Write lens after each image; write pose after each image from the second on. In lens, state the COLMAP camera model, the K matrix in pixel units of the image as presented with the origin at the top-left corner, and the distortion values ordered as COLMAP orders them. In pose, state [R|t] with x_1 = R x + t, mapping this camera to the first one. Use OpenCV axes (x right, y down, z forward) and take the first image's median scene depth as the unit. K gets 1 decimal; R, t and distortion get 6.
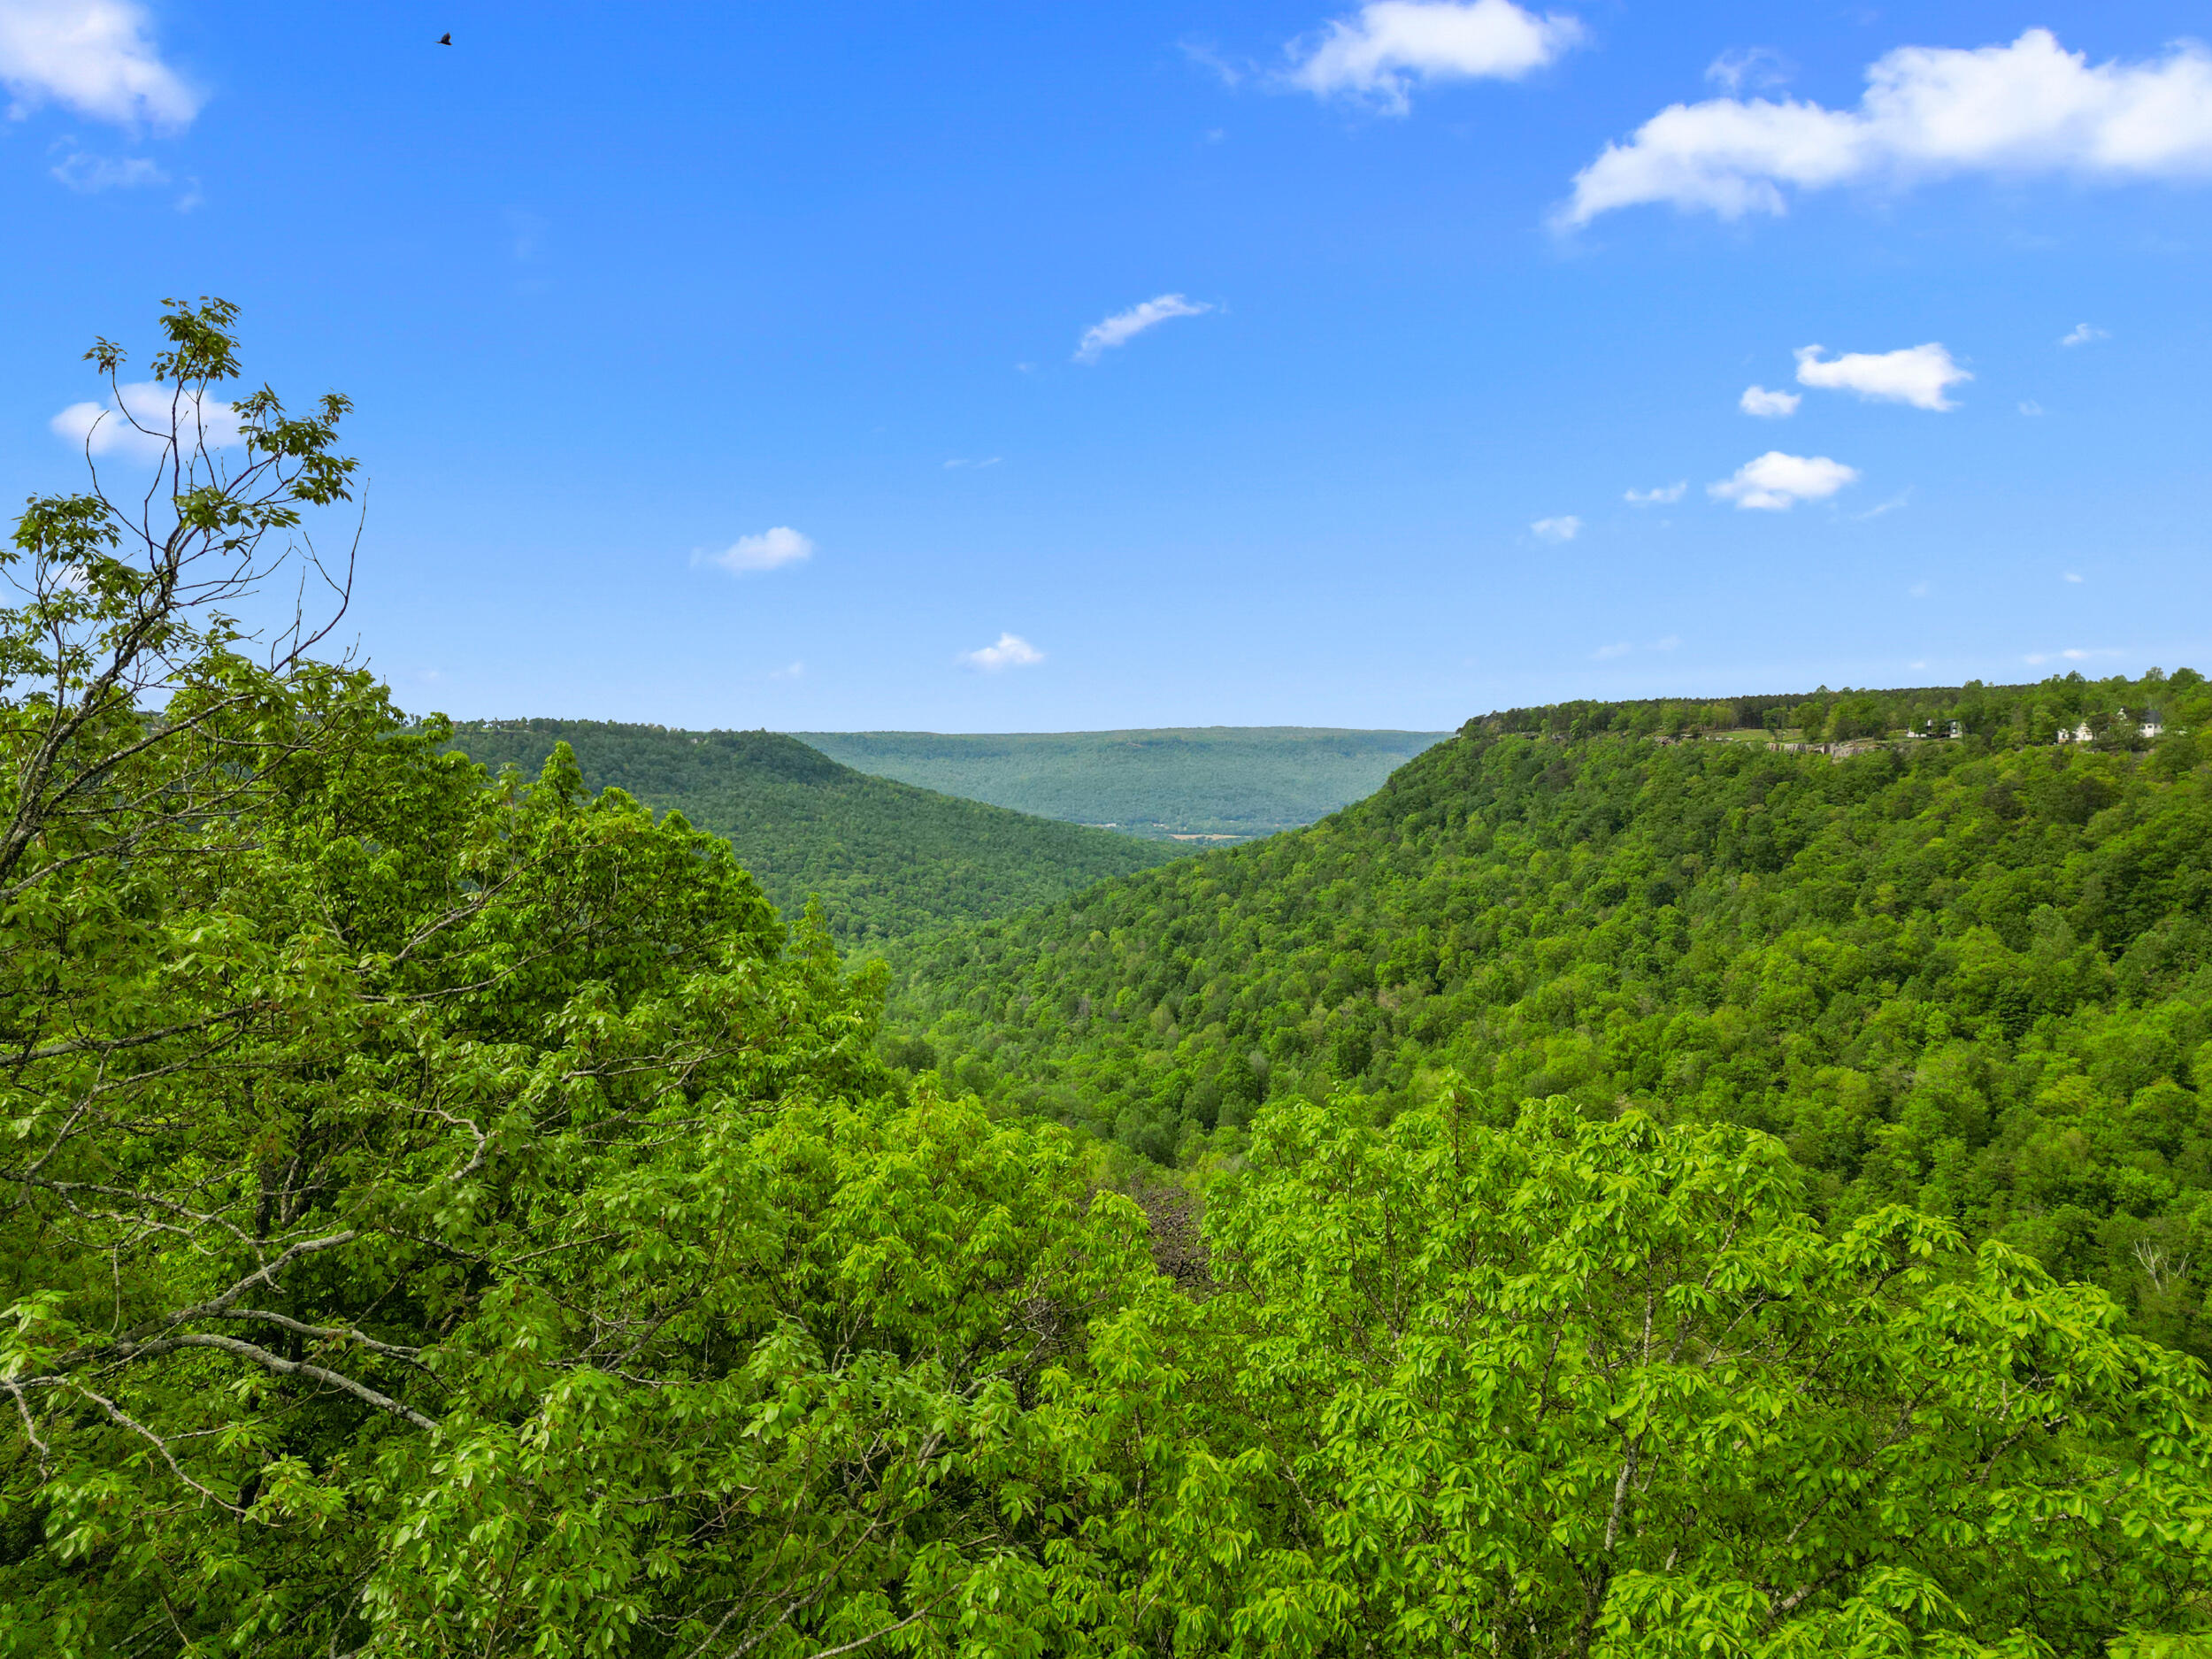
lens RADIAL K [[1537.4, 0, 1097.1], [0, 1537.4, 833.8], [0, 0, 1]] dist [0.078411, -0.064397]
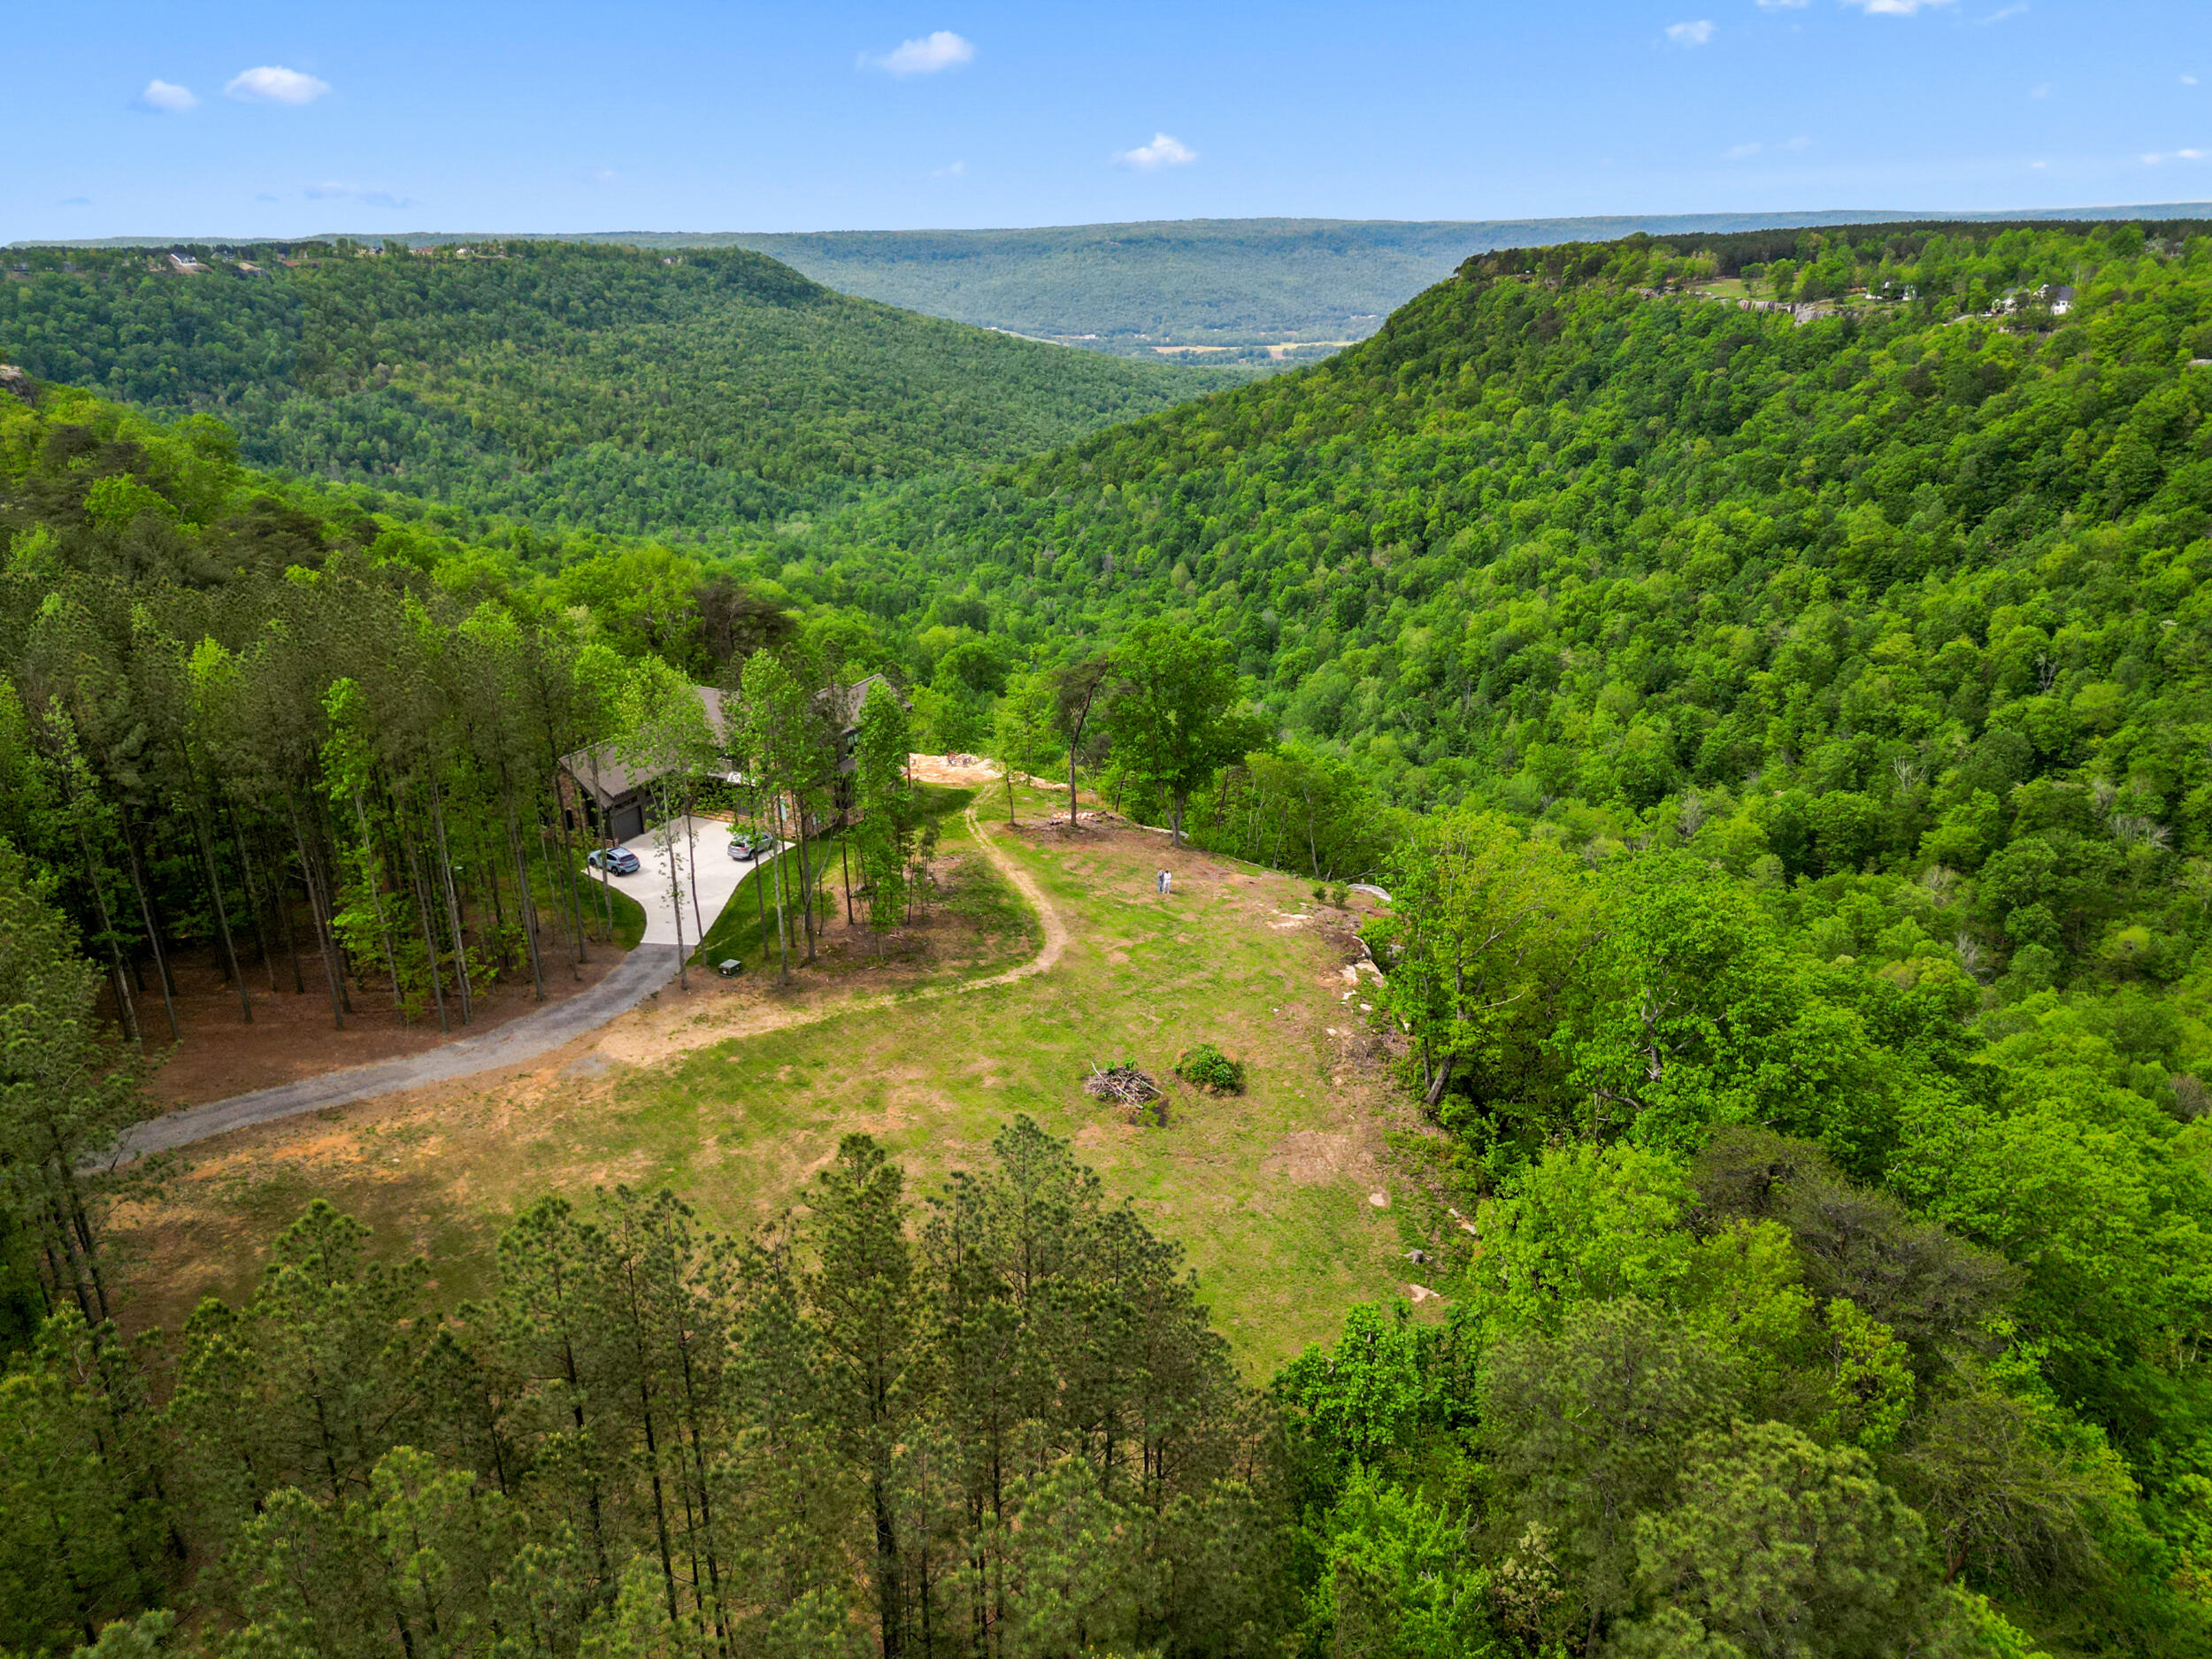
lens RADIAL K [[1537.4, 0, 1094.9], [0, 1537.4, 838.7], [0, 0, 1]] dist [0.078411, -0.064397]
pose [[0.999767, -0.017702, 0.012323, -0.041927], [0.013027, 0.950915, 0.309177, -0.051568], [-0.017191, -0.308944, 0.950925, -0.157390]]
